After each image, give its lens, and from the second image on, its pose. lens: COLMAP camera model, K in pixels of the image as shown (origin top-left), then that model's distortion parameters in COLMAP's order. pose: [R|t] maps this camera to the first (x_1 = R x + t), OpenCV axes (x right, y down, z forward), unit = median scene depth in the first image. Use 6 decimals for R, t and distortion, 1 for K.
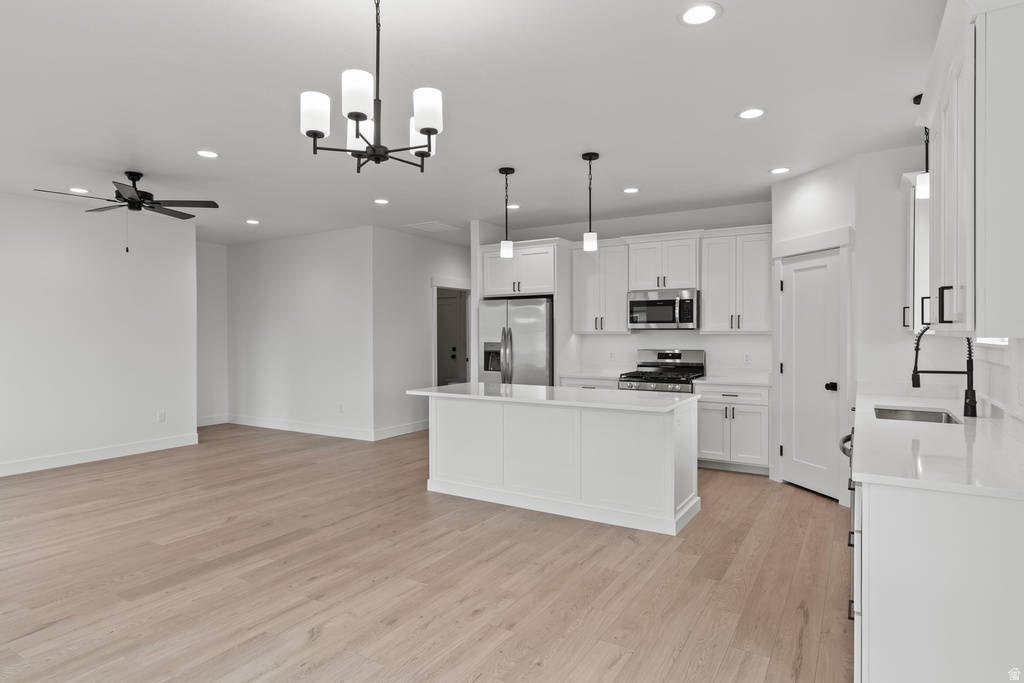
lens RADIAL K [[565.7, 0, 512.0], [0, 565.7, 341.5], [0, 0, 1]] dist [0.003236, 0.000548]
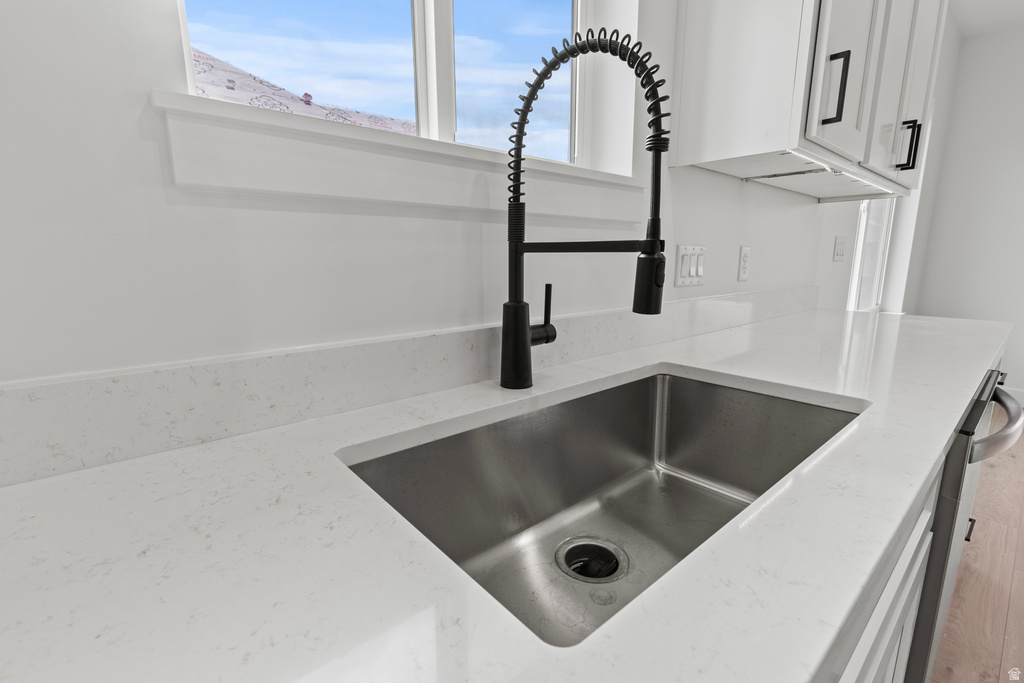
lens RADIAL K [[456.9, 0, 510.2], [0, 456.9, 339.2], [0, 0, 1]] dist [0.000667, -0.000329]
pose [[-0.951417, -0.051072, 0.303639, 0.393249], [0.008699, 0.981295, 0.192314, 0.029730], [-0.307781, 0.185612, -0.933177, 0.668170]]
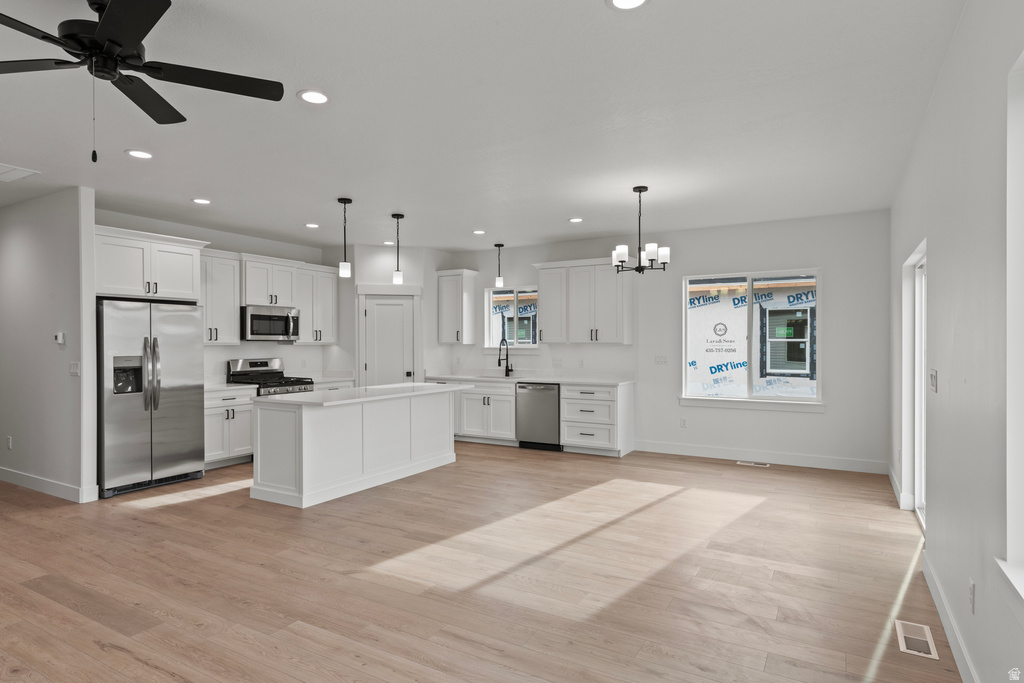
lens RADIAL K [[565.7, 0, 512.0], [0, 565.7, 341.5], [0, 0, 1]] dist [0.003236, 0.000548]
pose [[-0.017913, 0.005931, 0.999822, -0.922345], [0.017900, 0.999824, -0.005611, -0.004936], [-0.999679, 0.017796, -0.018016, 0.549731]]
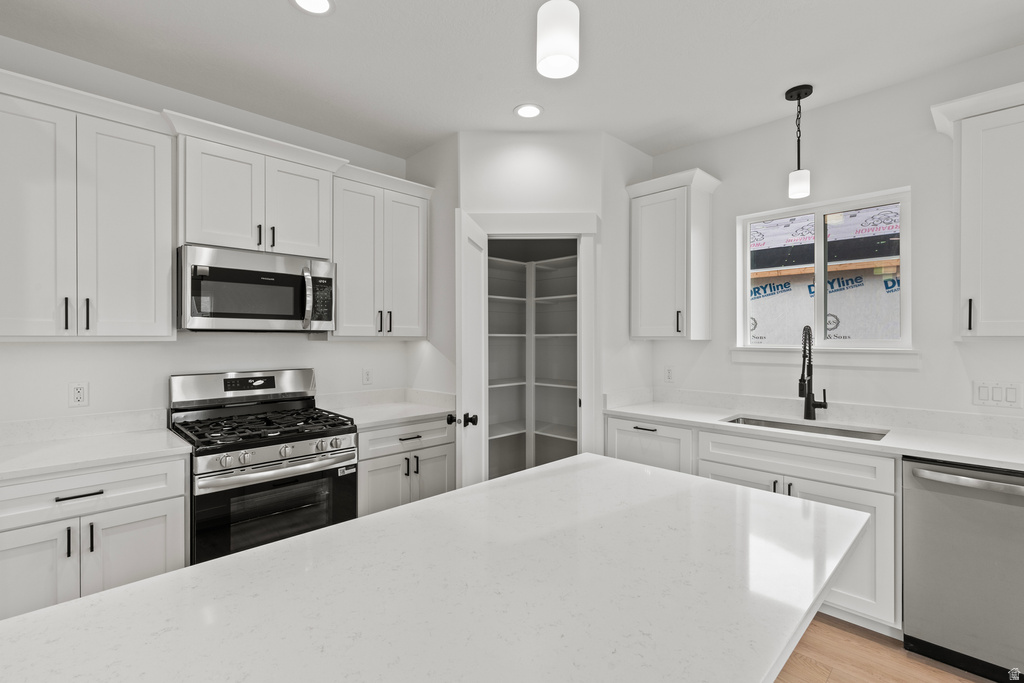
lens RADIAL K [[464.7, 0, 509.3], [0, 464.7, 338.4], [0, 0, 1]] dist [0.001657, 0.000078]
pose [[0.247040, 0.001094, 0.969005, -0.081999], [0.014854, 0.999878, -0.004916, -0.010474], [-0.968891, 0.015608, 0.246994, 0.710417]]
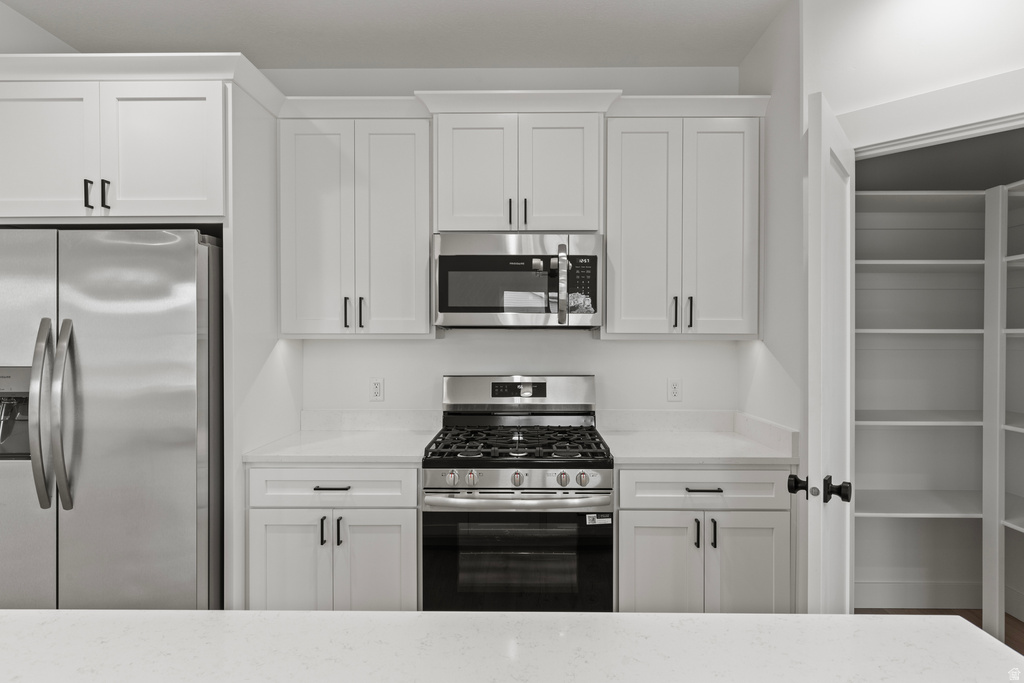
lens RADIAL K [[580.7, 0, 513.9], [0, 580.7, 338.5], [0, 0, 1]] dist [0.006451, 0.000896]
pose [[0.859493, 0.001553, 0.511144, 0.048353], [0.004807, 0.999927, -0.011120, -0.009411], [-0.511124, 0.012015, 0.859423, 0.658423]]
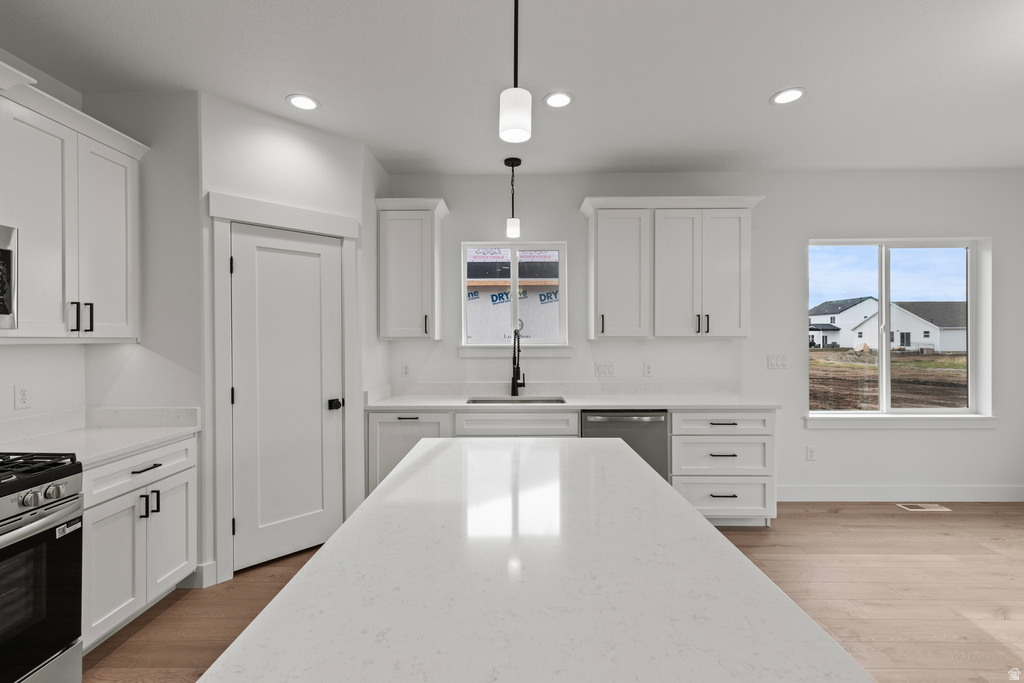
lens RADIAL K [[456.9, 0, 510.2], [0, 456.9, 339.2], [0, 0, 1]] dist [0.000667, -0.000329]
pose [[-0.509089, 0.001383, 0.860713, -0.105450], [0.019167, 0.999769, 0.009730, -0.013104], [-0.860500, 0.021451, -0.508998, 0.863052]]
